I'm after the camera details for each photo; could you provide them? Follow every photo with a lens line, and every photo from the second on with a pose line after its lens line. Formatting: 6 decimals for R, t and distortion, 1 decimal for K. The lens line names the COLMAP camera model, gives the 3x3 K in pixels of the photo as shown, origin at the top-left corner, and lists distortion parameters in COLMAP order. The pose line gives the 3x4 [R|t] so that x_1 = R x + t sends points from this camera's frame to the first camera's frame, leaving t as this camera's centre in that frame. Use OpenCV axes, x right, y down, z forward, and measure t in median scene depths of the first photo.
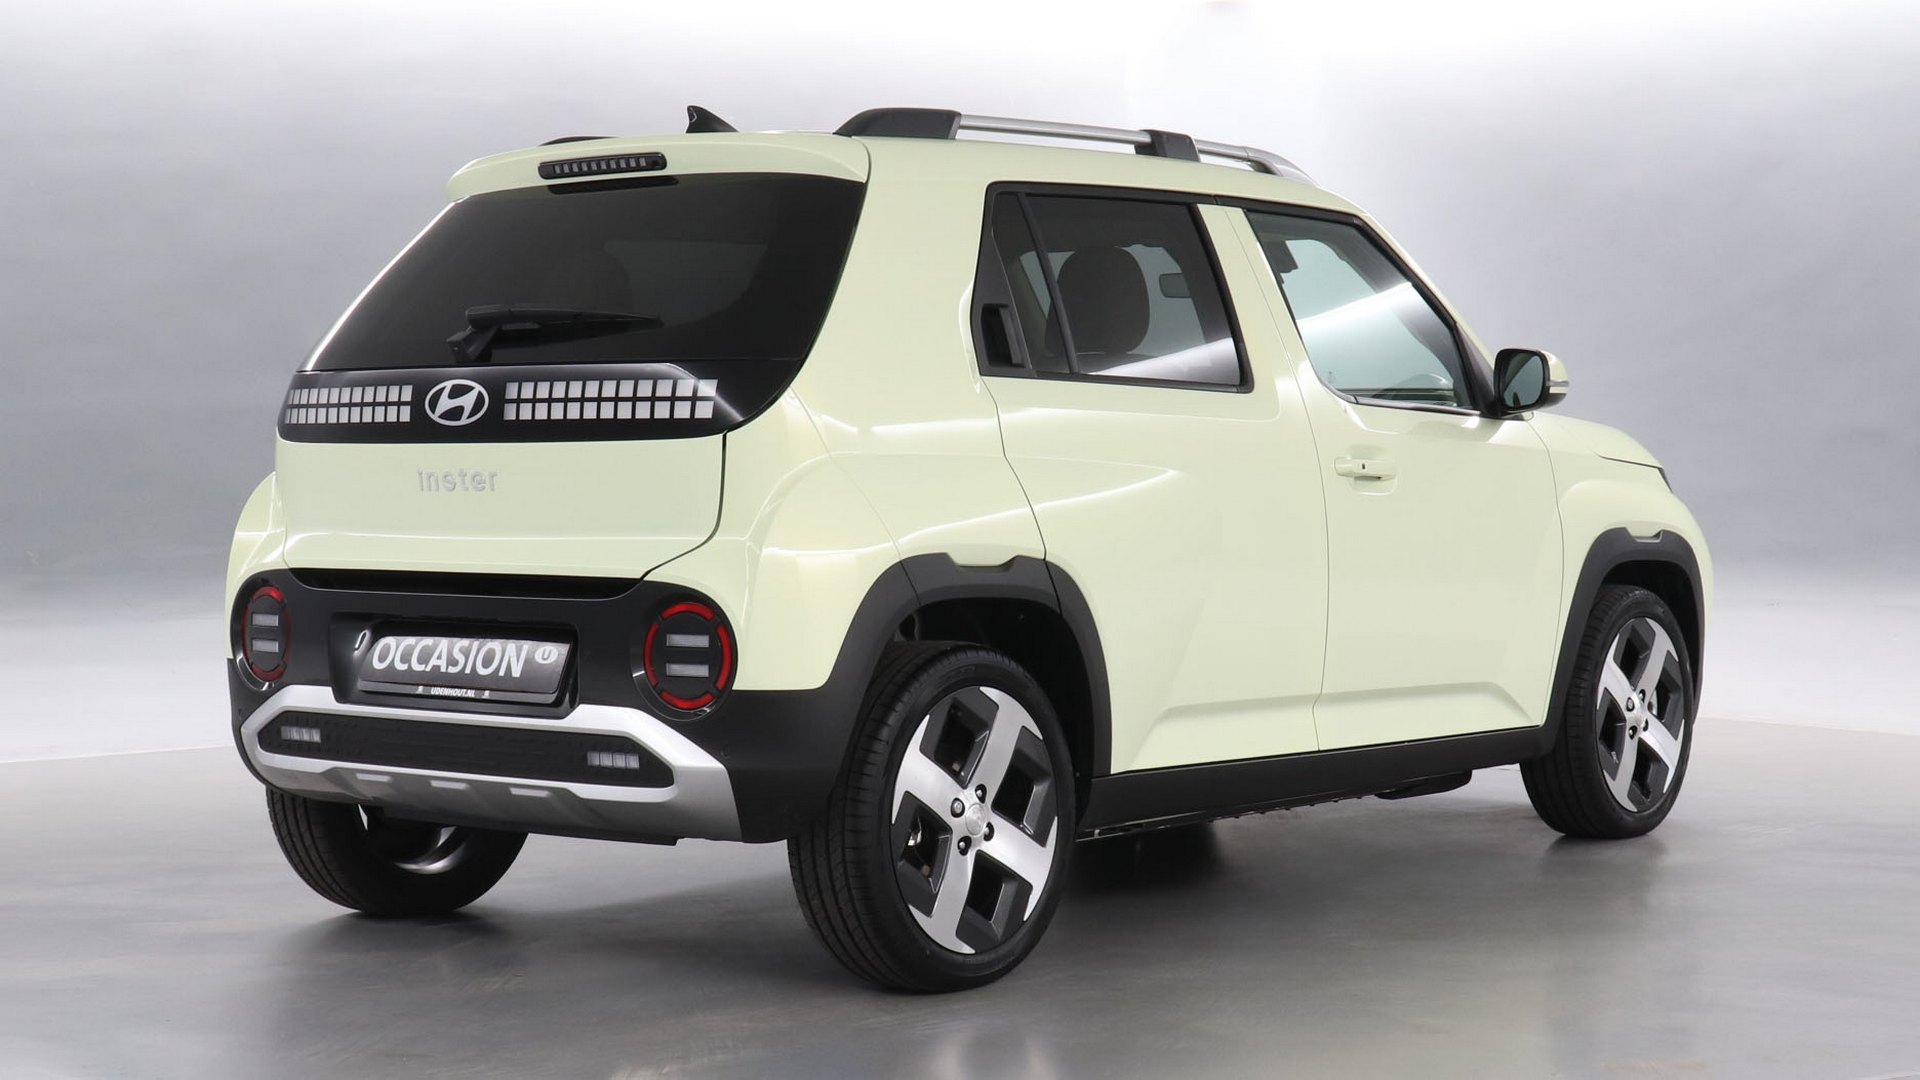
lens RADIAL K [[3073.3, 0, 960.0], [0, 3073.3, 540.0], [0, 0, 1]] dist [0.000794, 0.031688]
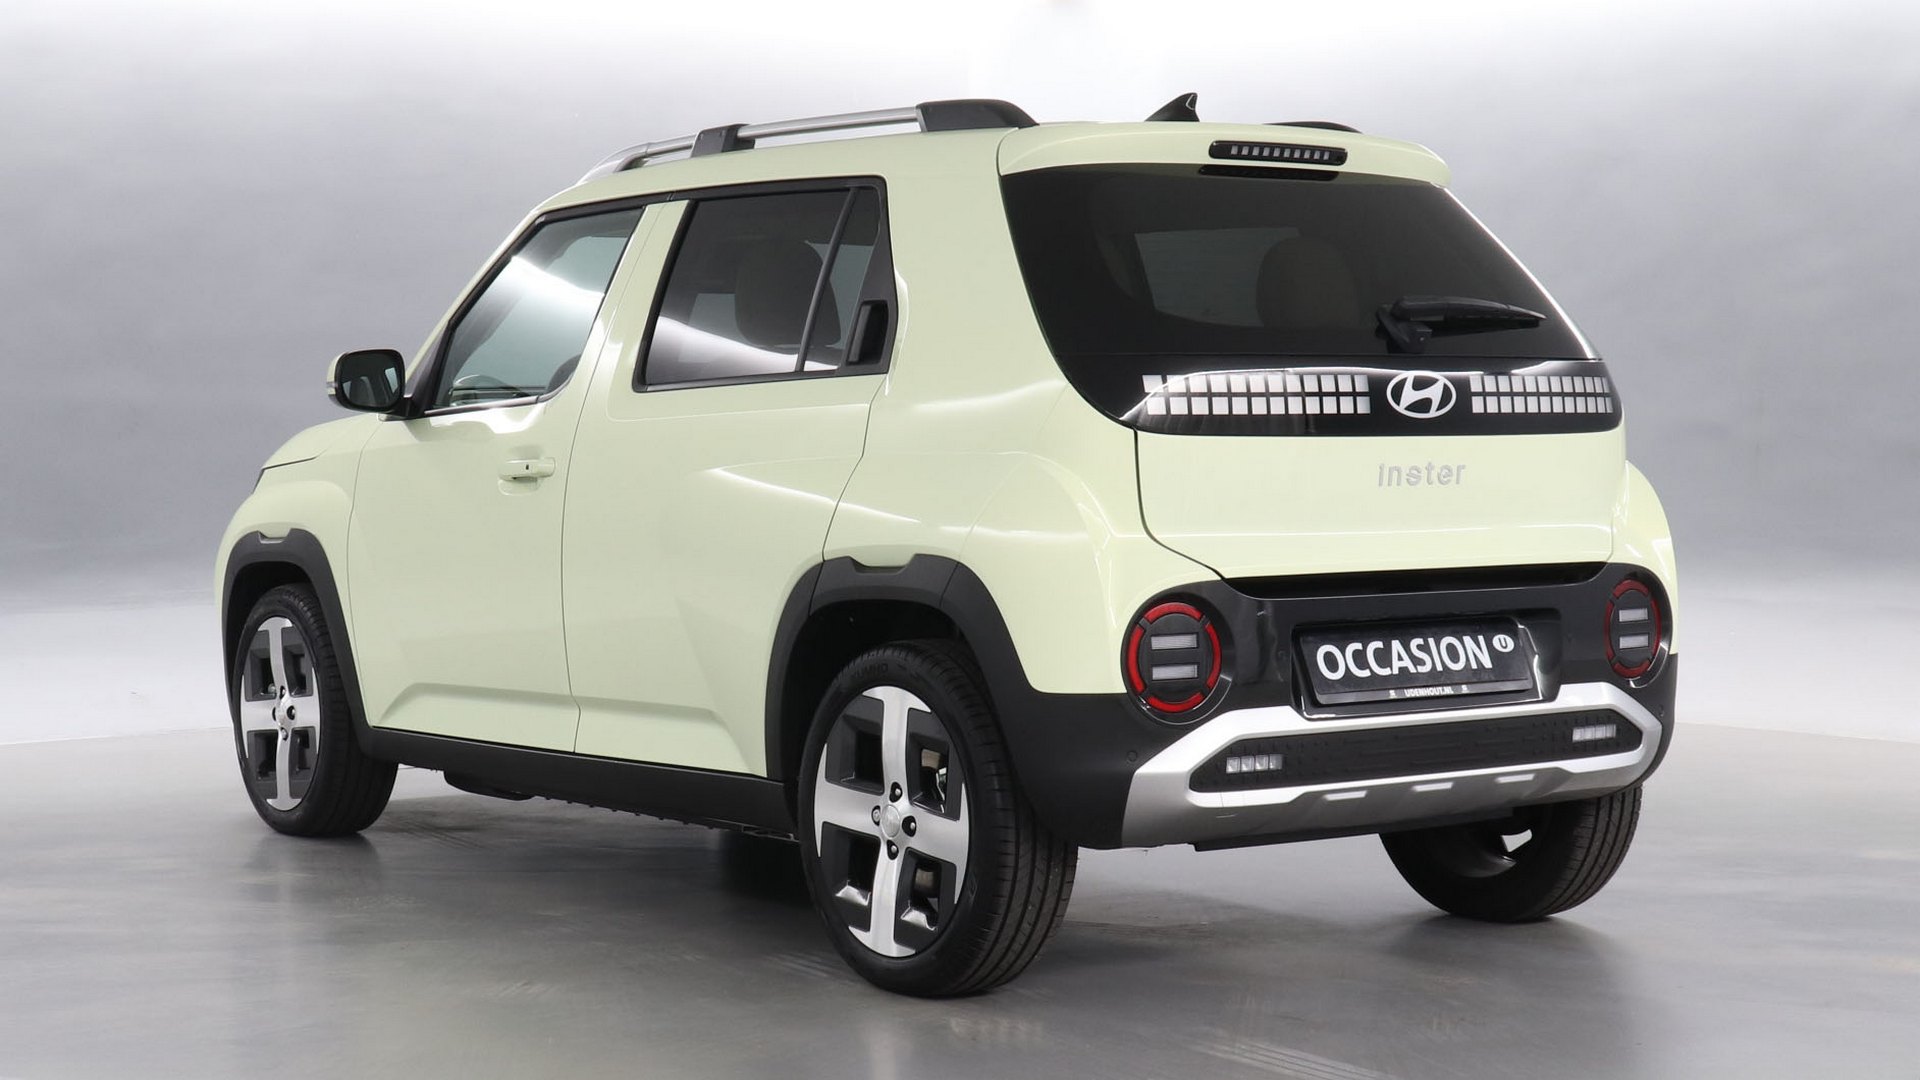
lens RADIAL K [[3073.3, 0, 960.0], [0, 3073.3, 540.0], [0, 0, 1]] dist [0.000794, 0.031688]
pose [[0.267558, -0.029606, 0.963087, -1.135451], [0.035057, 0.999165, 0.020976, -0.024037], [-0.962904, 0.028151, 0.268372, 0.875940]]
